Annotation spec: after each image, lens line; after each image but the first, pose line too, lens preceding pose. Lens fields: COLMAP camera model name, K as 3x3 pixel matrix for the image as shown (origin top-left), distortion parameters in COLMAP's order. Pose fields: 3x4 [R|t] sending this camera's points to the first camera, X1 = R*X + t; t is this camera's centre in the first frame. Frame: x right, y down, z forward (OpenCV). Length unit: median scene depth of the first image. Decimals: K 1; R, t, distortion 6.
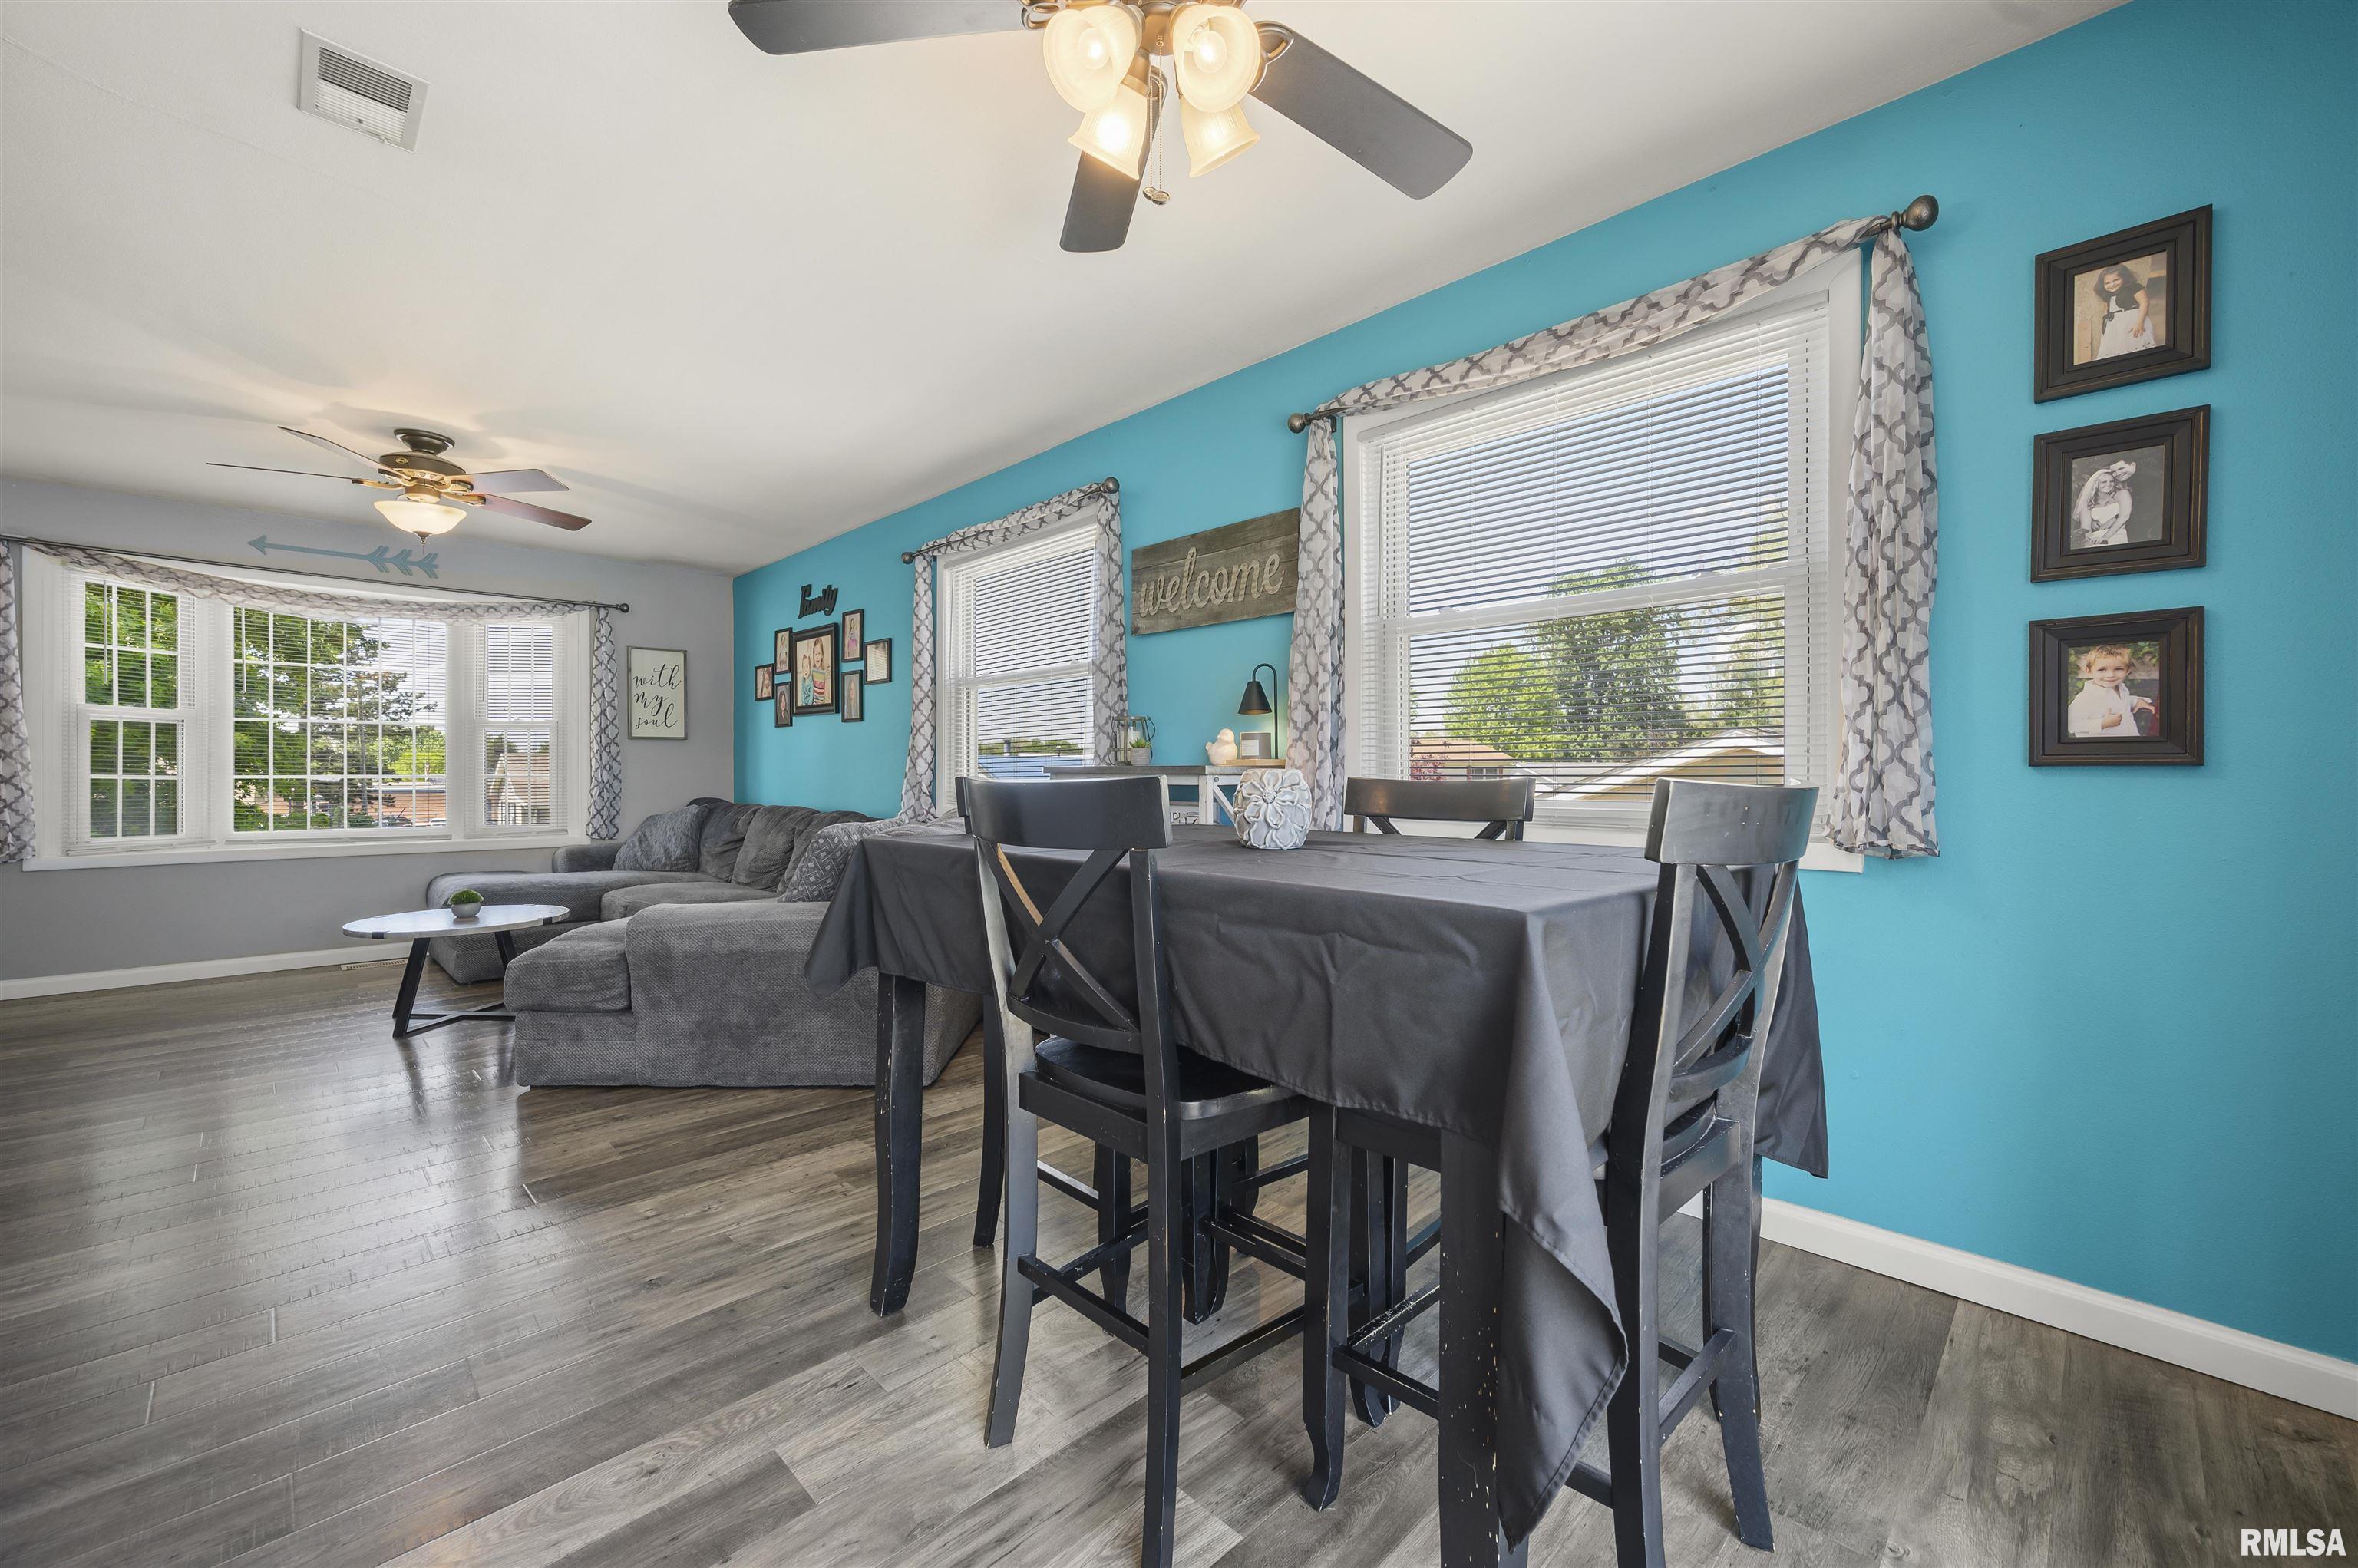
lens RADIAL K [[934.5, 0, 1183.6], [0, 934.5, 769.1], [0, 0, 1]] dist [-0.003616, 0.000017]
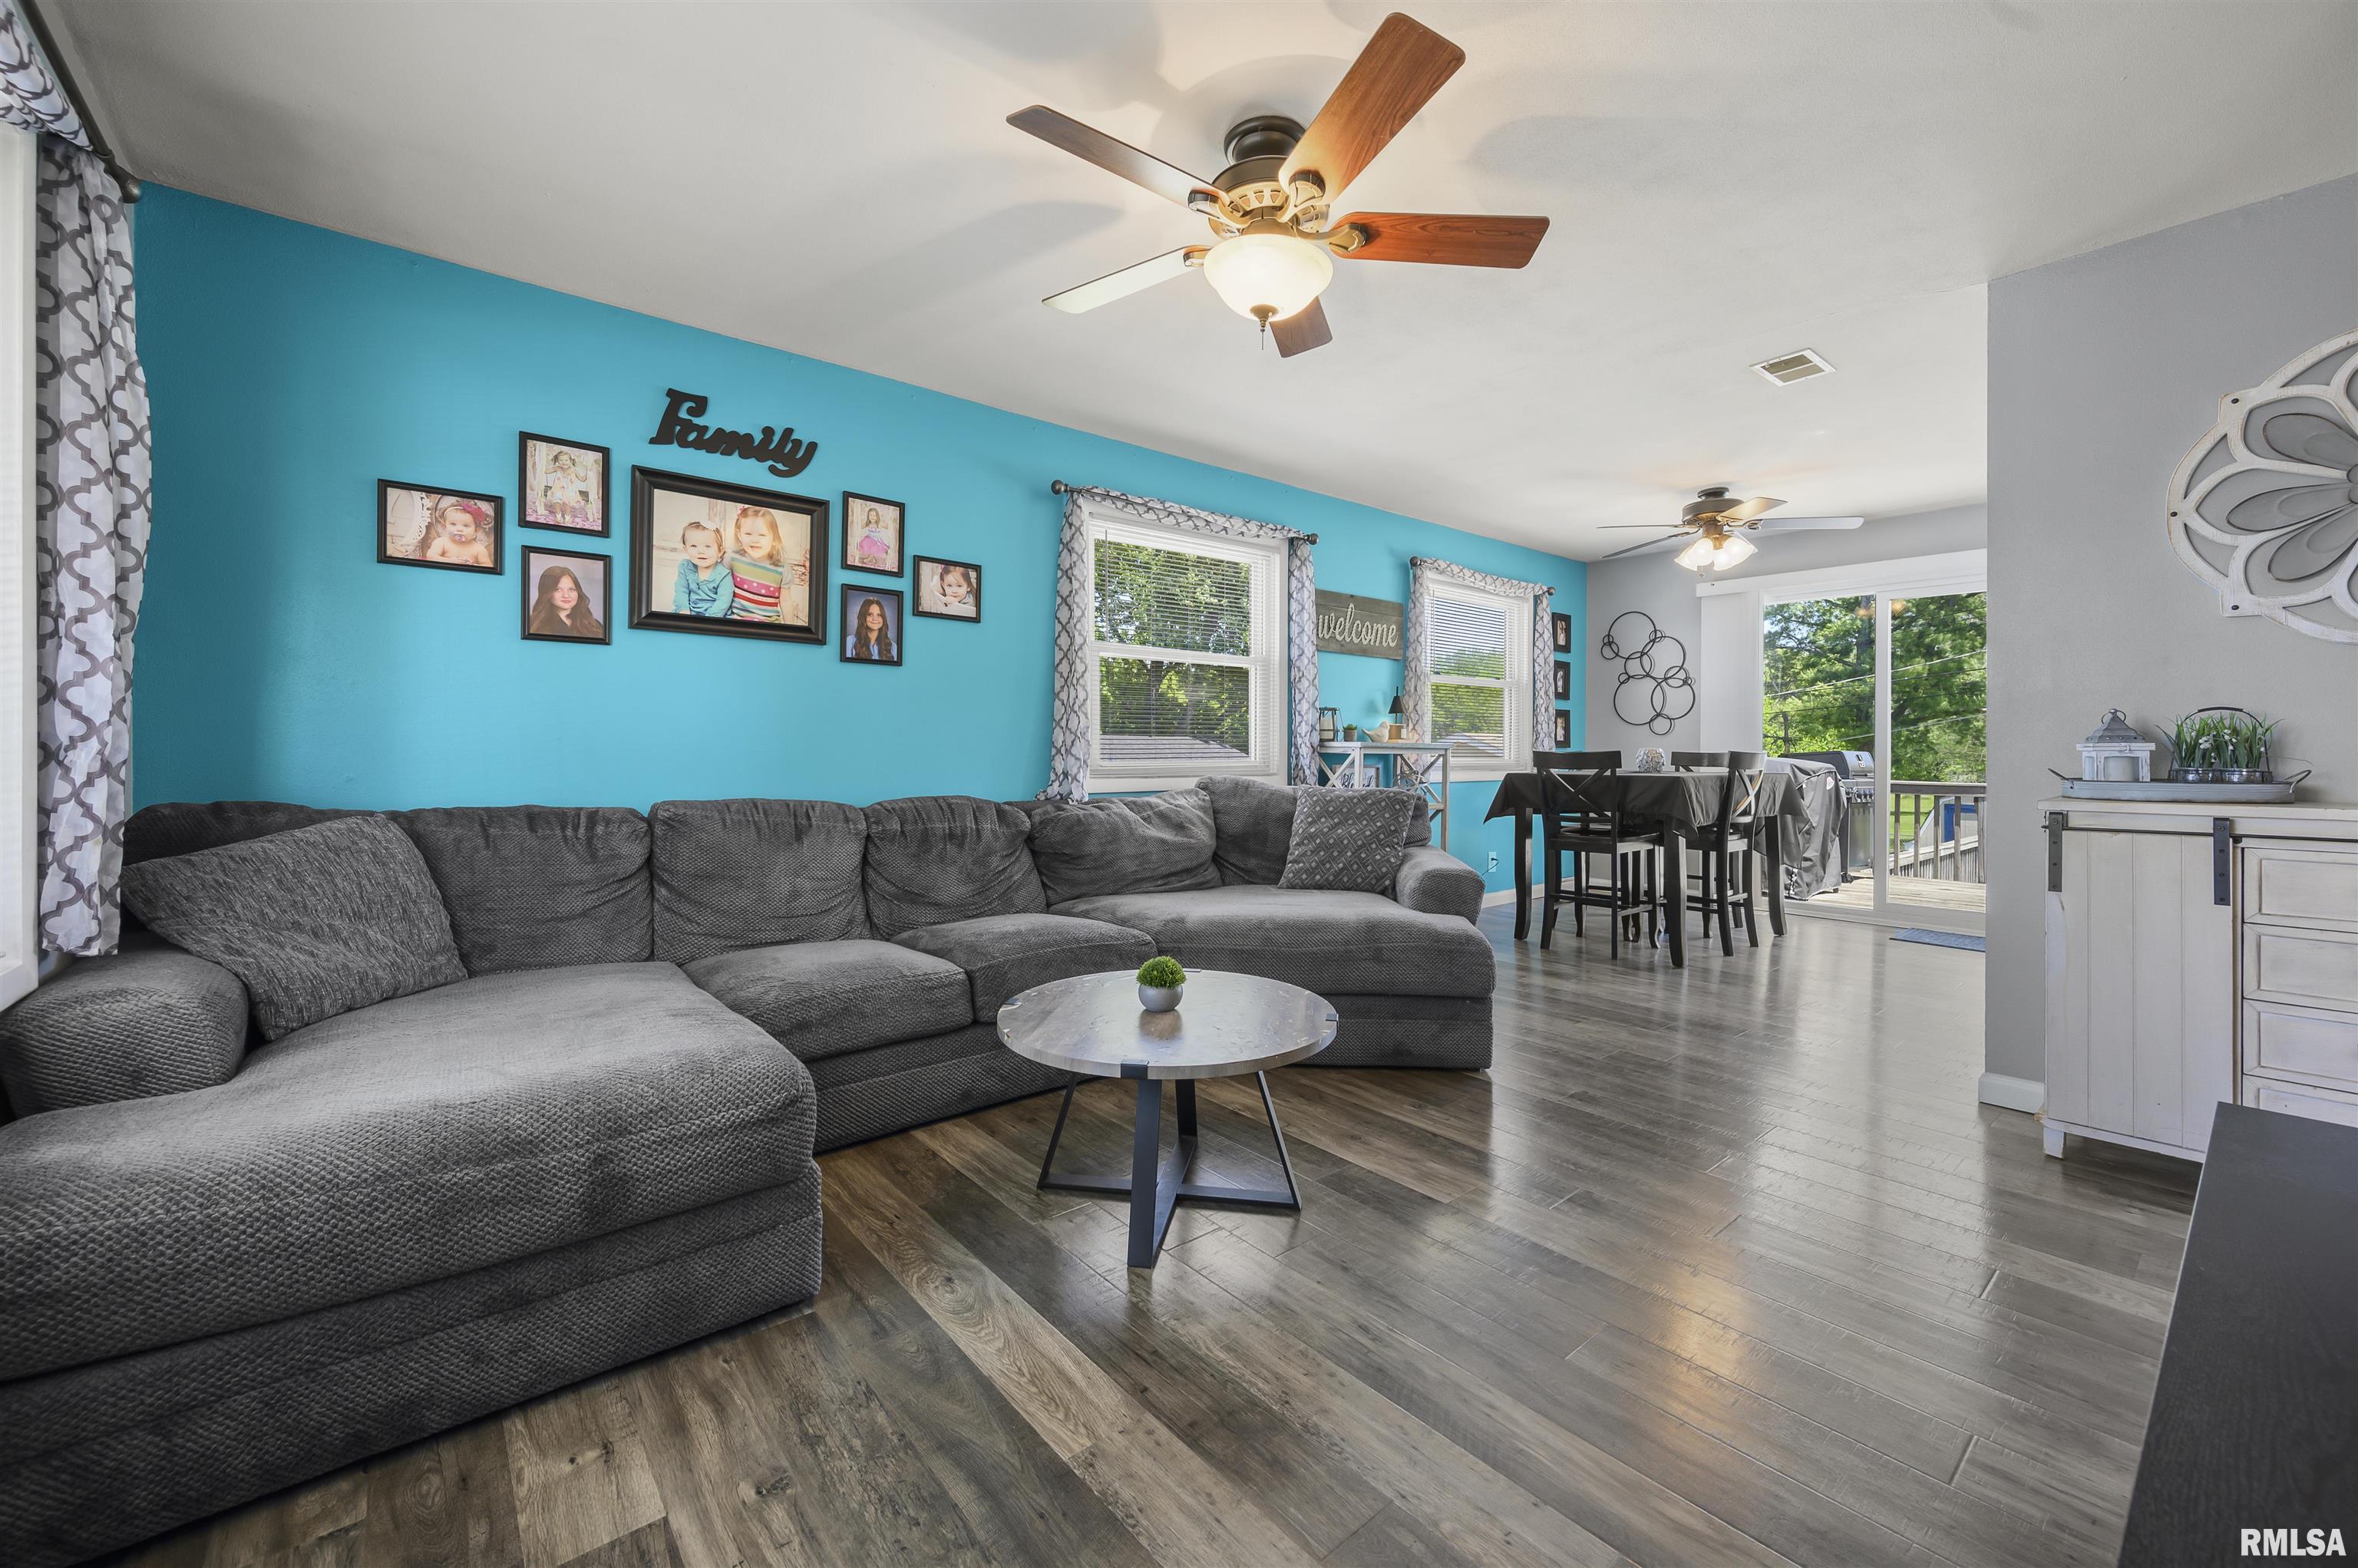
lens RADIAL K [[940.6, 0, 1181.0], [0, 940.6, 753.1], [0, 0, 1]] dist [-0.004095, -0.000211]
pose [[0.084847, -0.001721, 0.996393, -1.007069], [-0.010464, 0.999942, 0.002618, 0.008398], [-0.996339, -0.010649, 0.084824, 0.728021]]
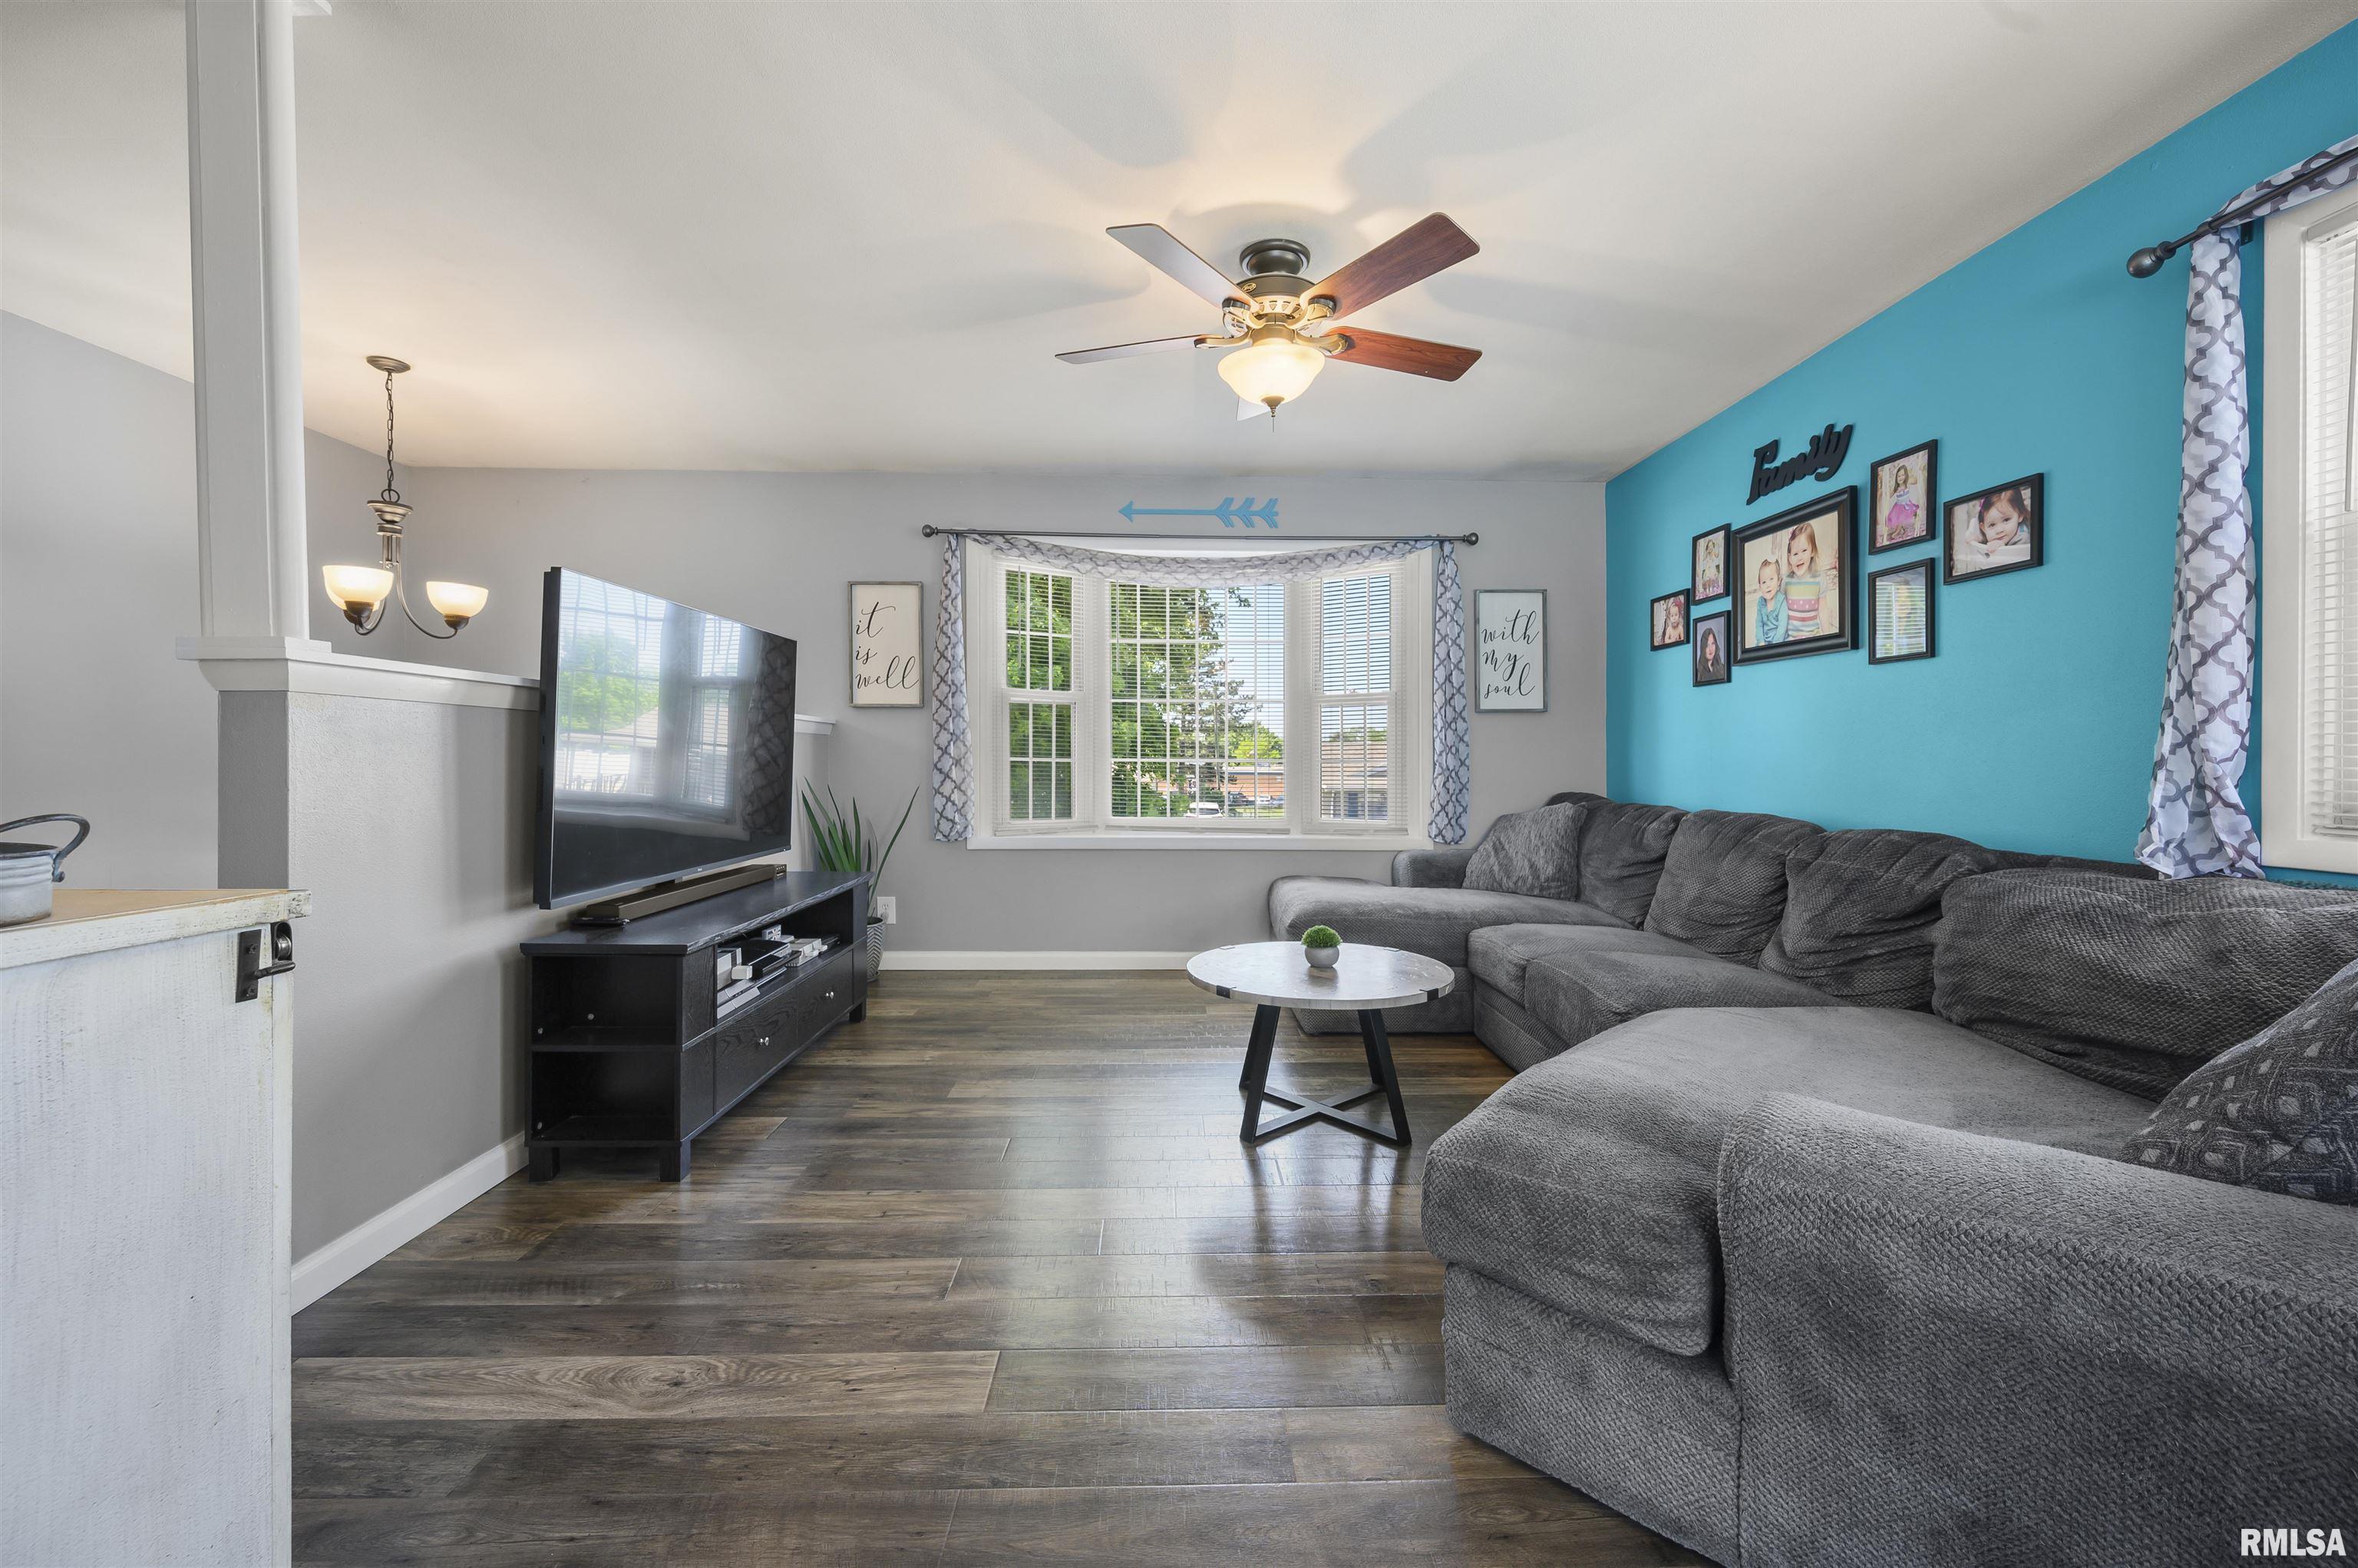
lens RADIAL K [[934.5, 0, 1183.6], [0, 934.5, 769.1], [0, 0, 1]] dist [-0.003616, 0.000017]
pose [[0.726276, 0.009709, -0.687334, -0.286511], [-0.000166, 0.999903, 0.013948, 0.003611], [0.687403, -0.010016, 0.726207, 0.333709]]
